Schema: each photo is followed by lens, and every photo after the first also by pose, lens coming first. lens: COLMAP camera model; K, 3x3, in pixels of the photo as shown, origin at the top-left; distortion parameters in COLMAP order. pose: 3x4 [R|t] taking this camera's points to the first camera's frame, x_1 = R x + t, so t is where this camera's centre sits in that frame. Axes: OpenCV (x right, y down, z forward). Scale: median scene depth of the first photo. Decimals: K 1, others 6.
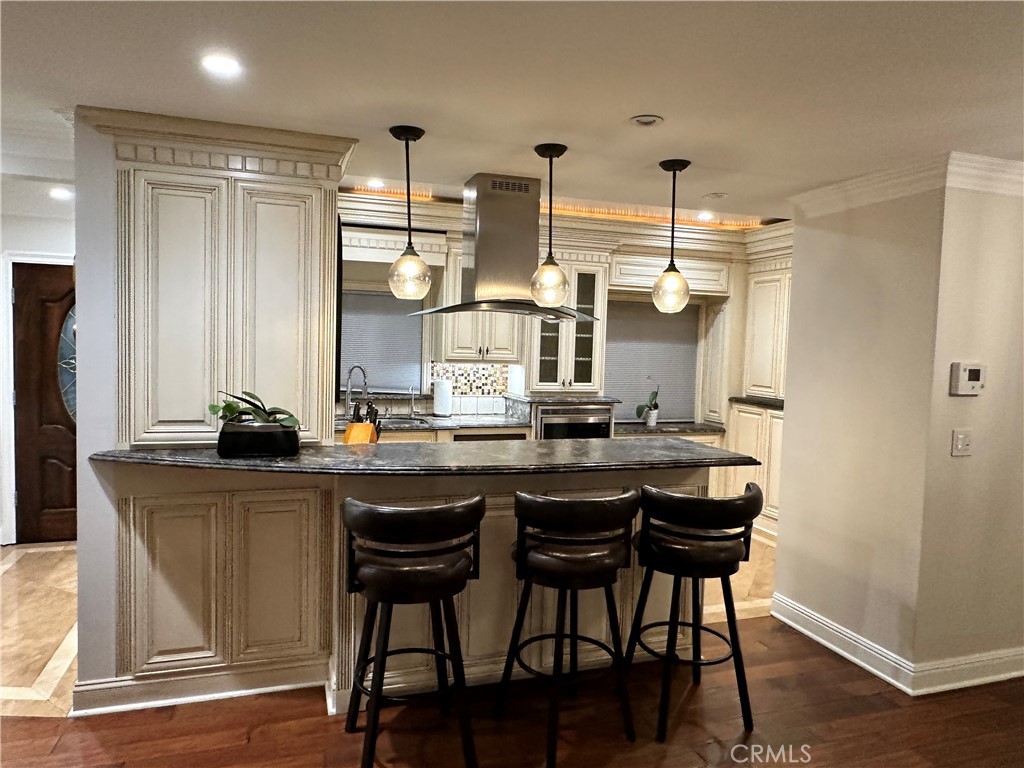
lens RADIAL K [[688.4, 0, 512.1], [0, 688.4, 384.9], [0, 0, 1]] dist [0.000966, -0.000051]
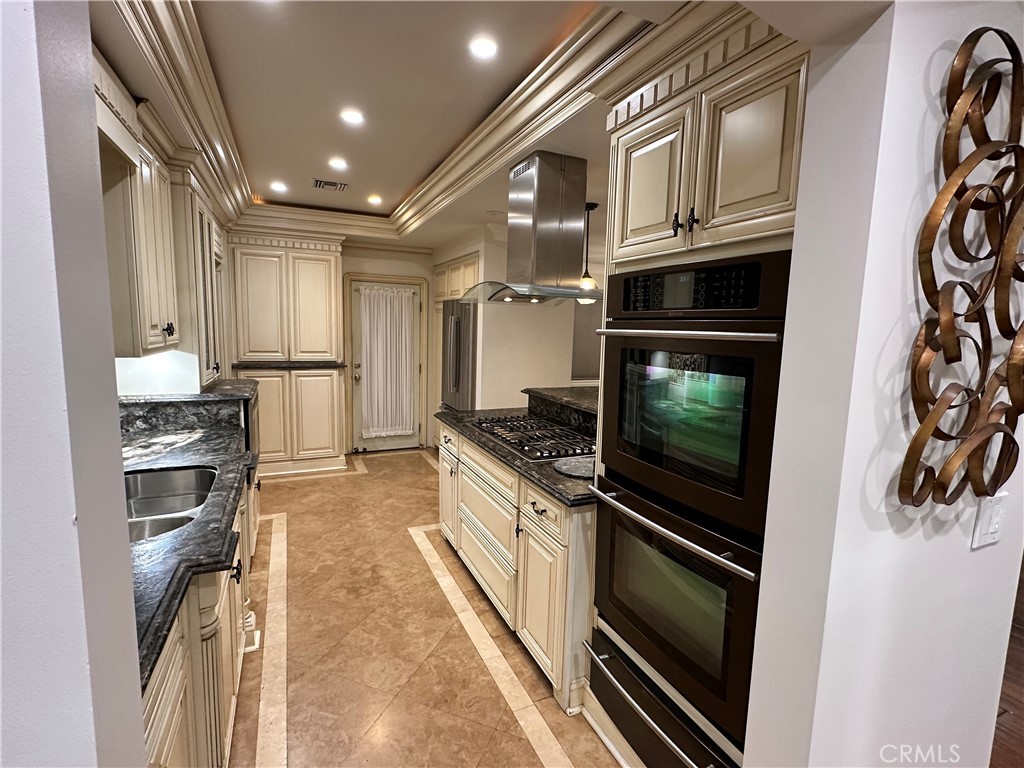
lens RADIAL K [[484.3, 0, 513.5], [0, 484.3, 387.5], [0, 0, 1]] dist [-0.001583, -0.000182]
pose [[-0.101468, -0.157472, 0.982297, -0.473554], [0.032133, 0.986359, 0.161442, -0.056267], [-0.994320, 0.047945, -0.095023, 0.708505]]
